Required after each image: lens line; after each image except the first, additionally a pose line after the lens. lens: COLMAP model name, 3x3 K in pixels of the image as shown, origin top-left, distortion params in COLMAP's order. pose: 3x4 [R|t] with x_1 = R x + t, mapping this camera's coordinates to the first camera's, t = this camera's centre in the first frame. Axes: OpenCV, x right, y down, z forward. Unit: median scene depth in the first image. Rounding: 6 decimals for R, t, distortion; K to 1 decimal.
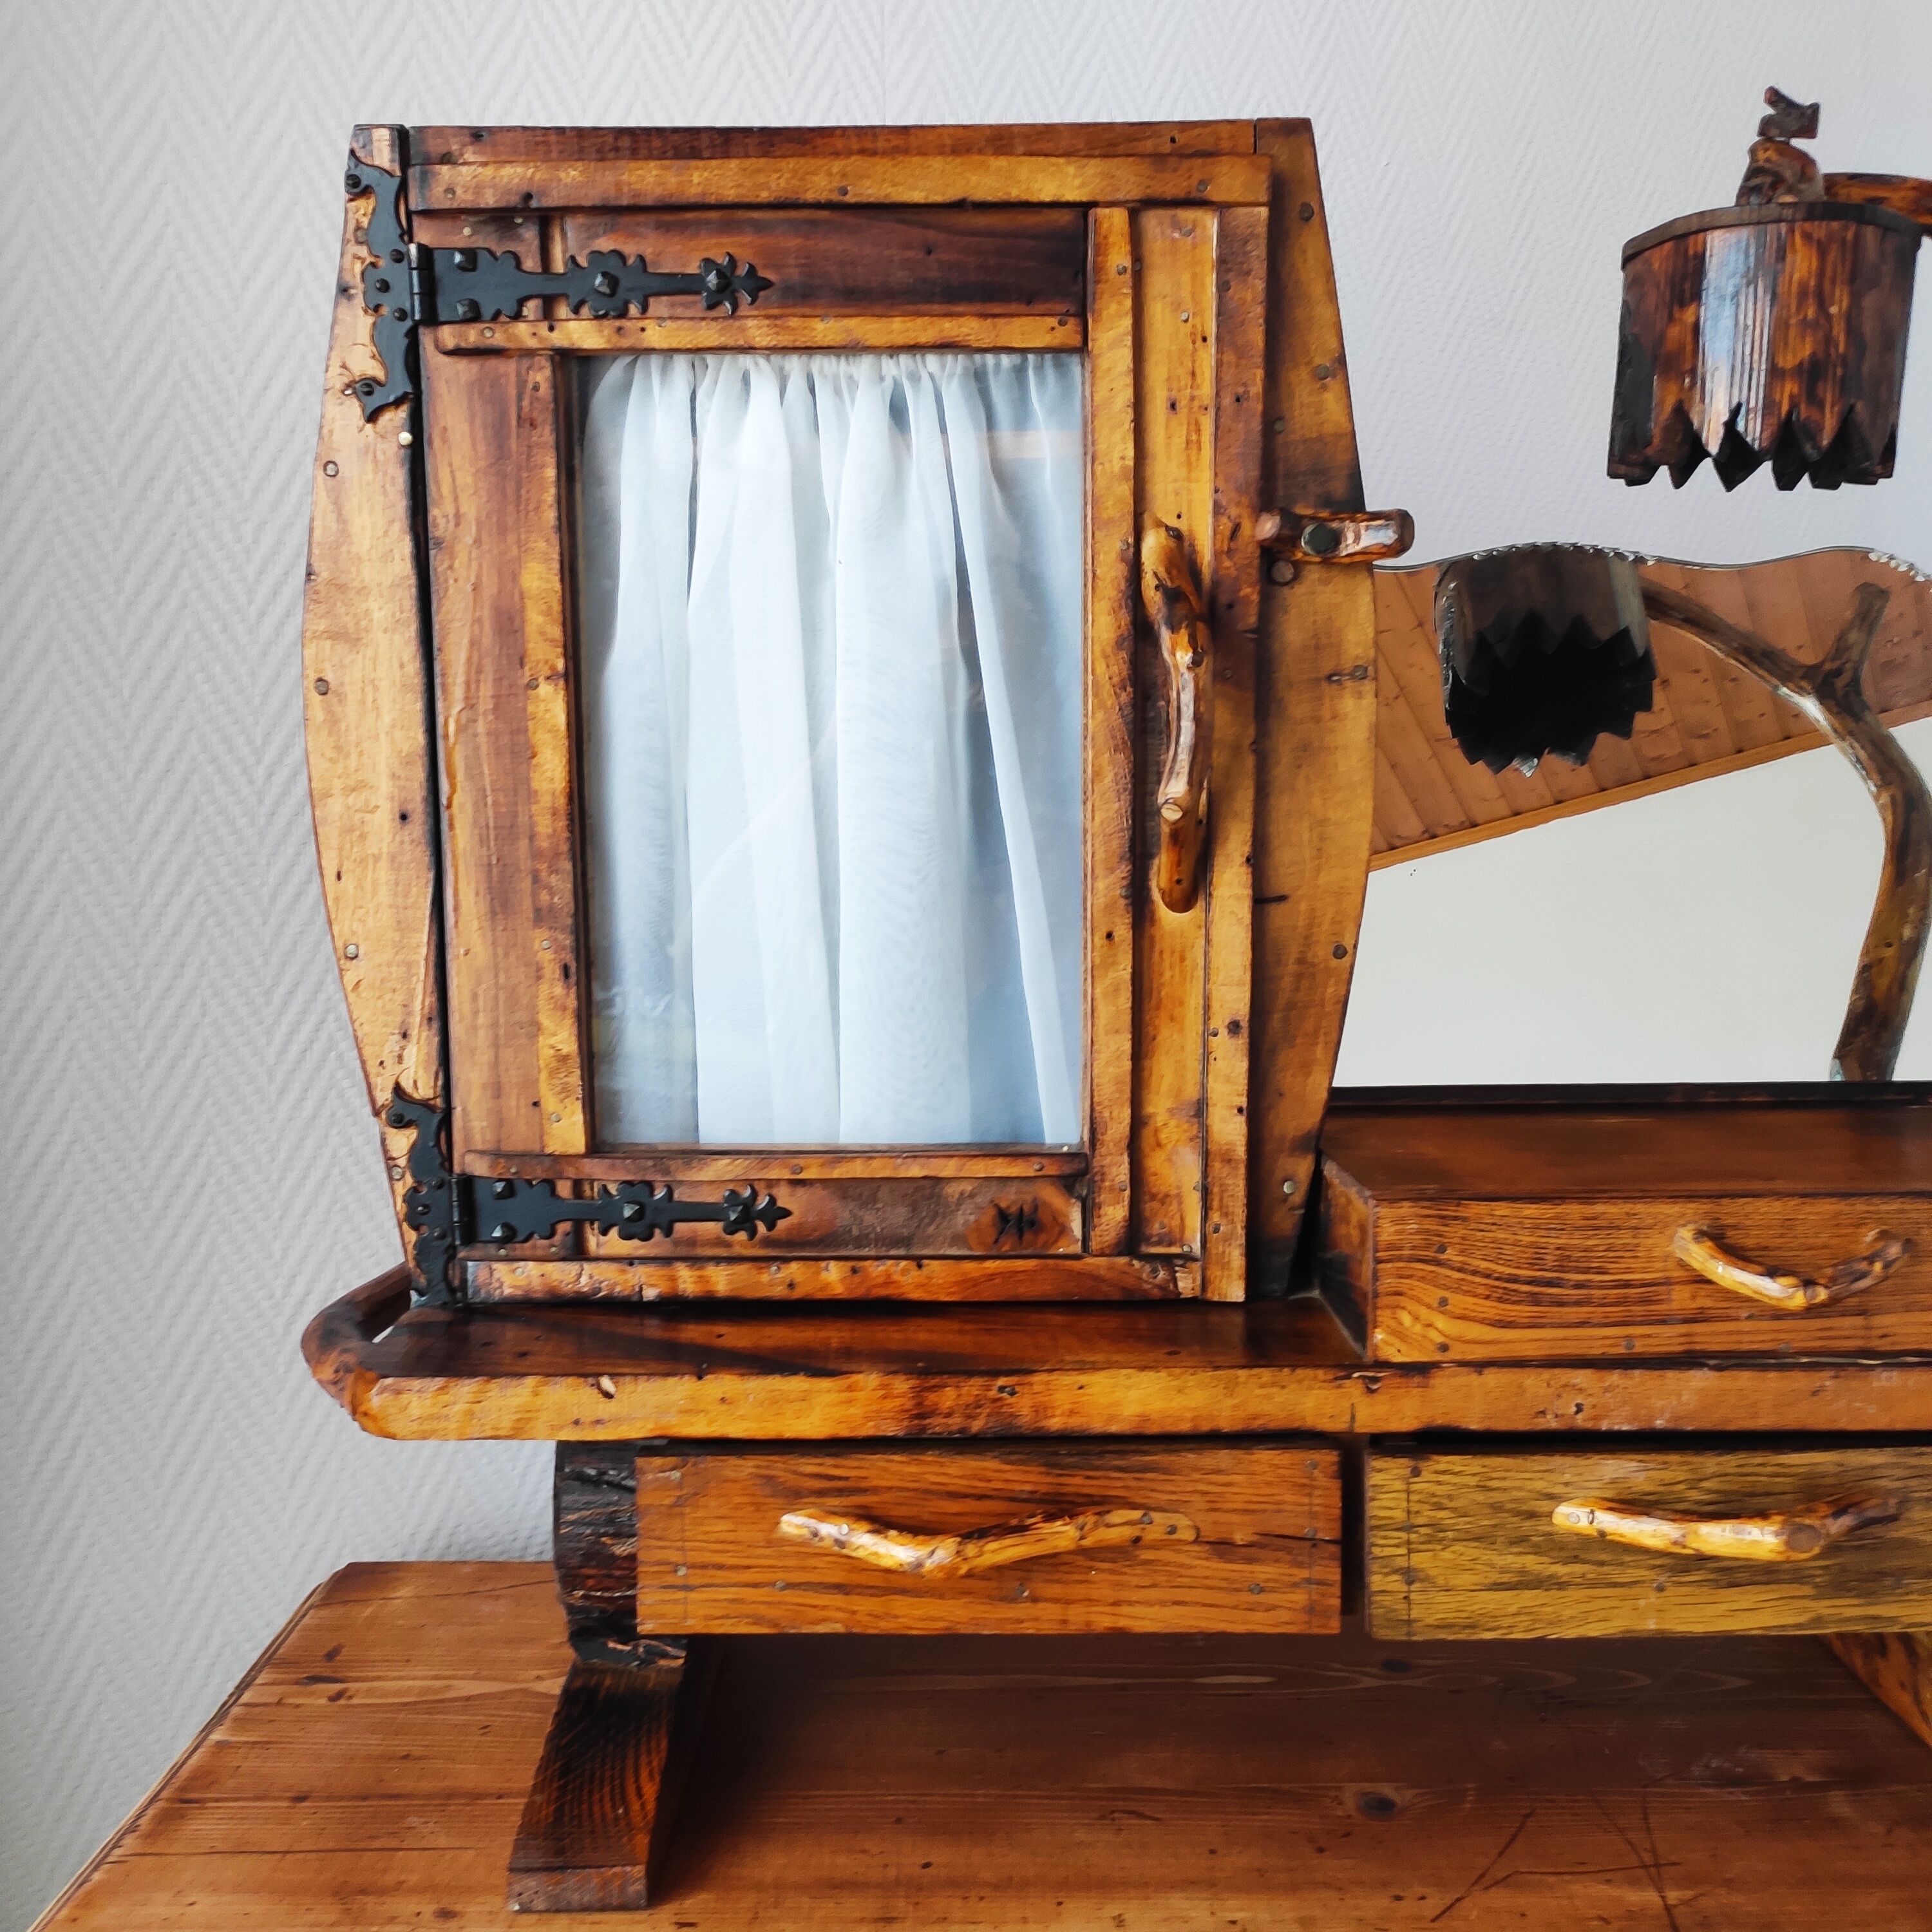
lens RADIAL K [[1926.2, 0, 959.4], [0, 1926.2, 956.1], [0, 0, 1]] dist [0.039320, 0.000000]
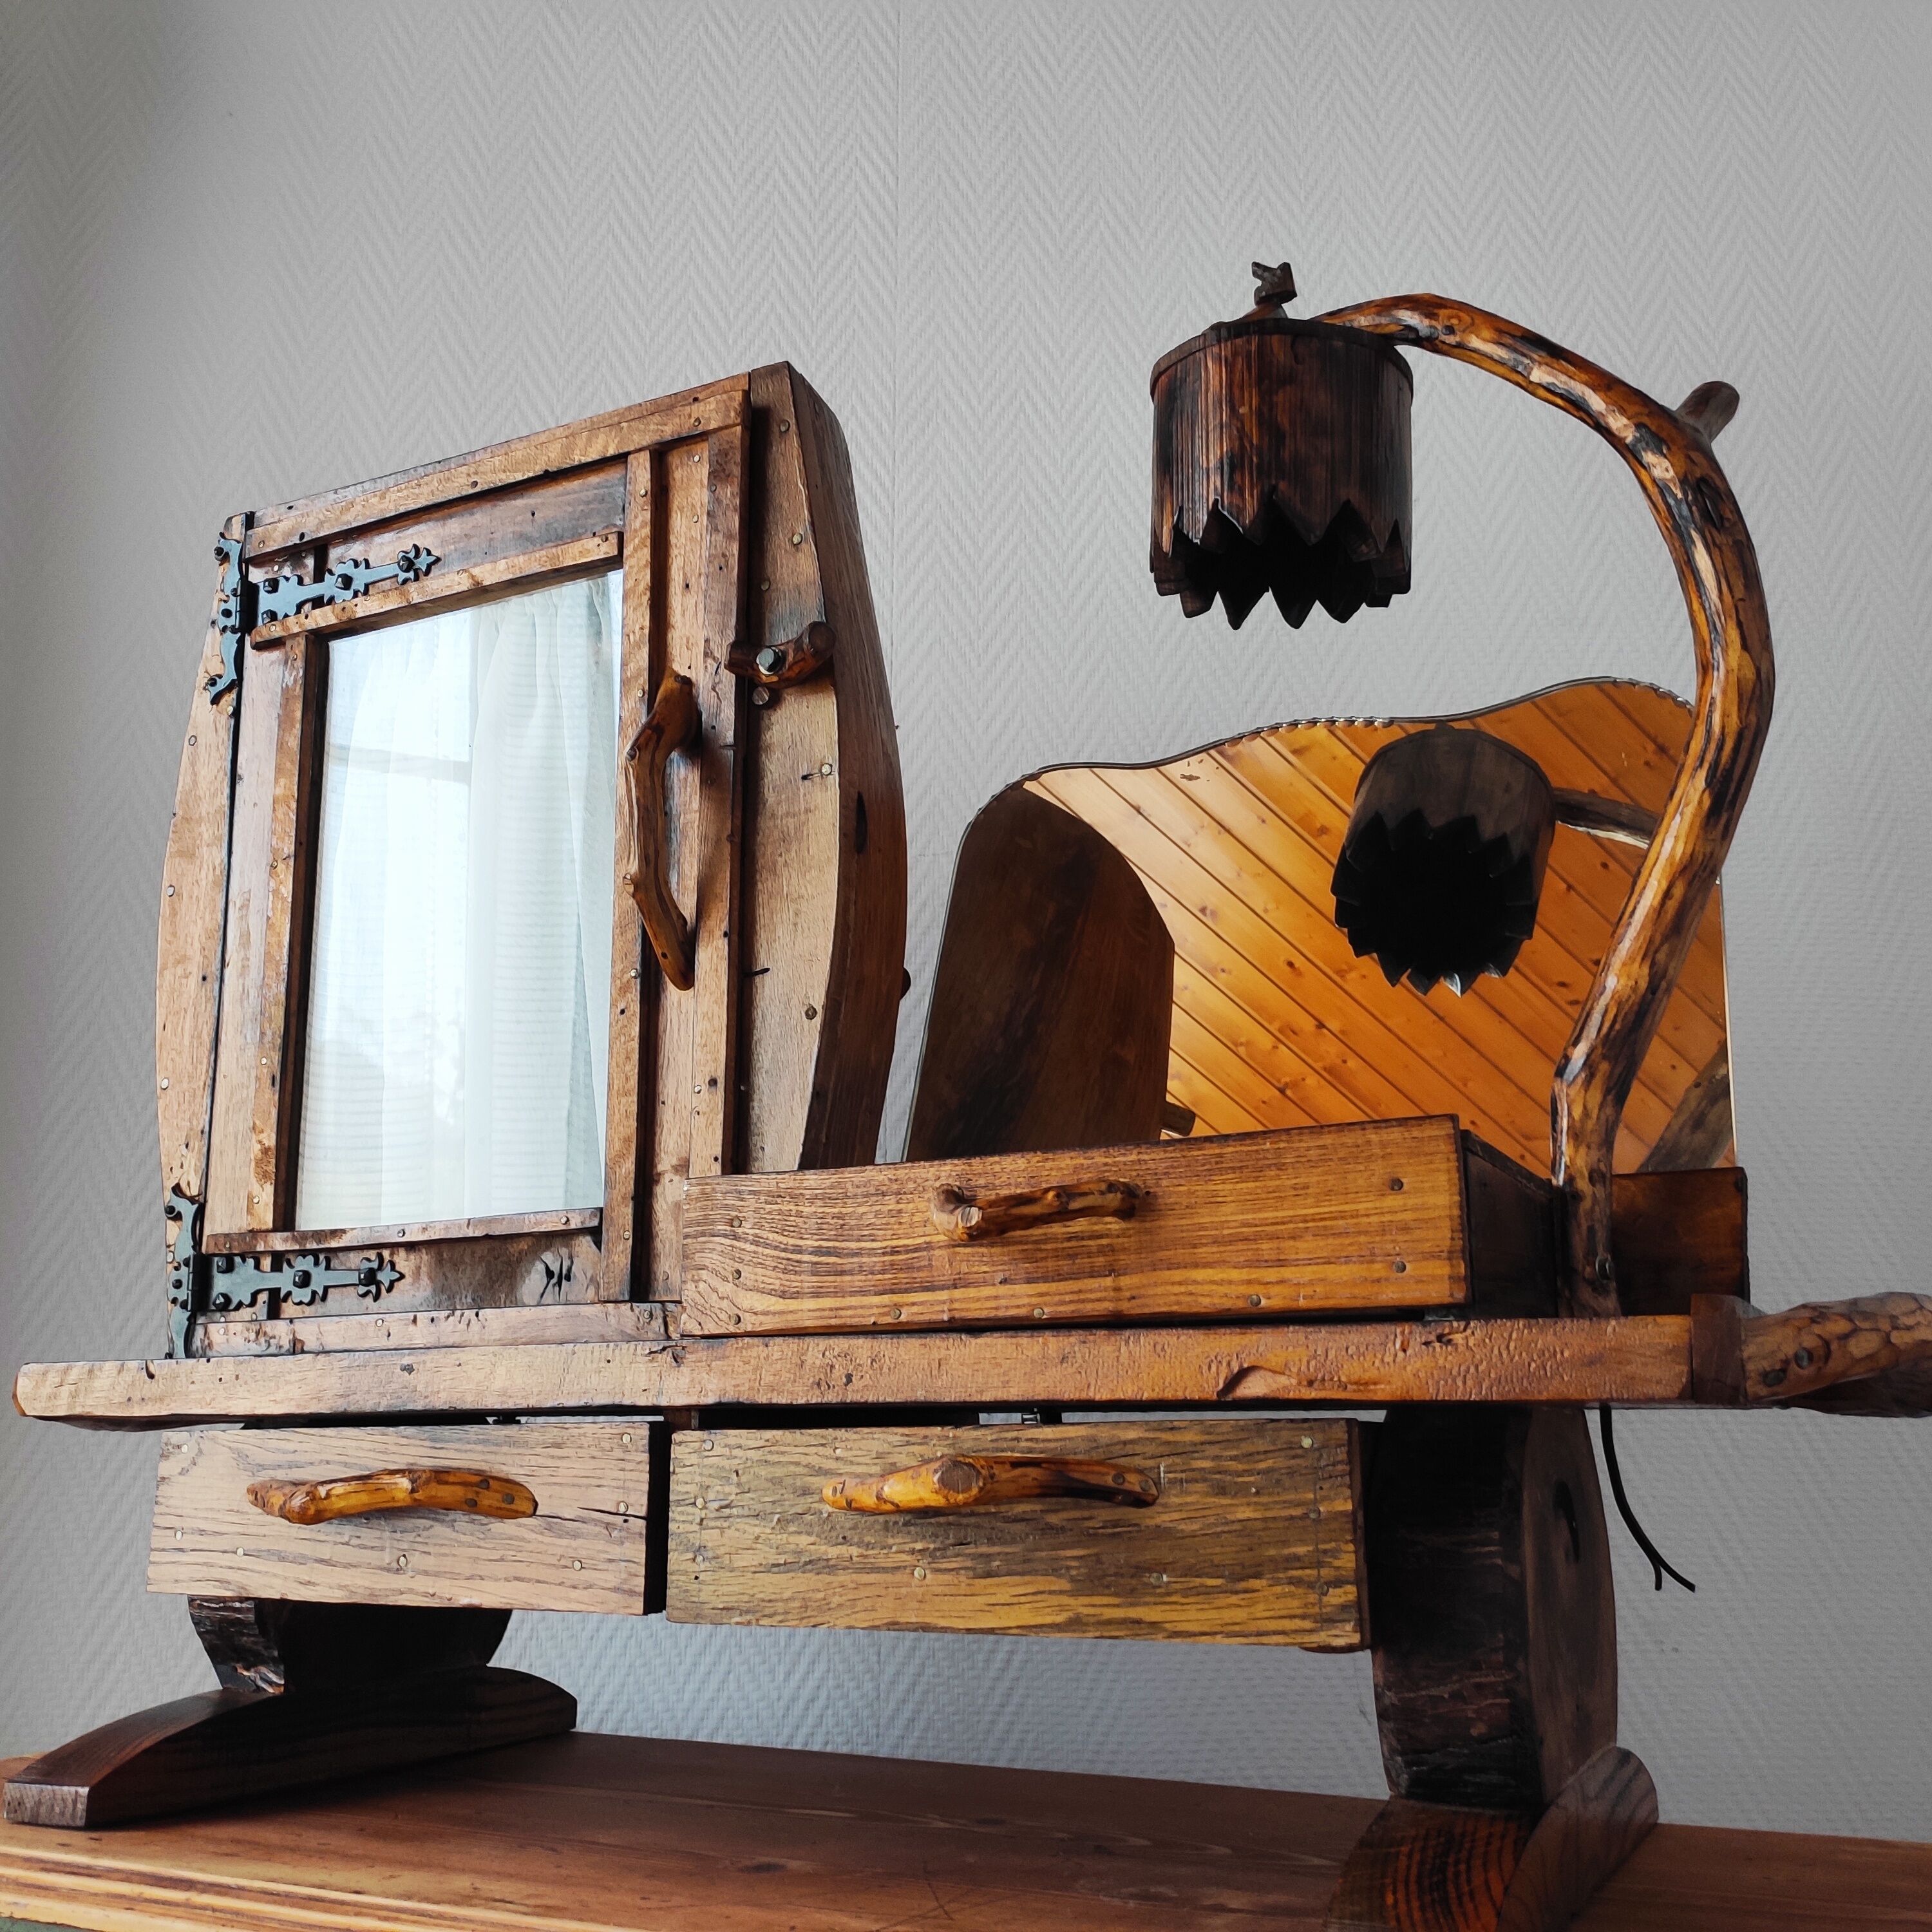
lens RADIAL K [[1926.2, 0, 955.3], [0, 1926.2, 957.9], [0, 0, 1]] dist [0.039320, 0.000000]
pose [[0.893703, -0.101580, -0.437009, 0.817960], [-0.044882, 0.948905, -0.312353, 0.332596], [0.446409, 0.298765, 0.843480, 0.119401]]
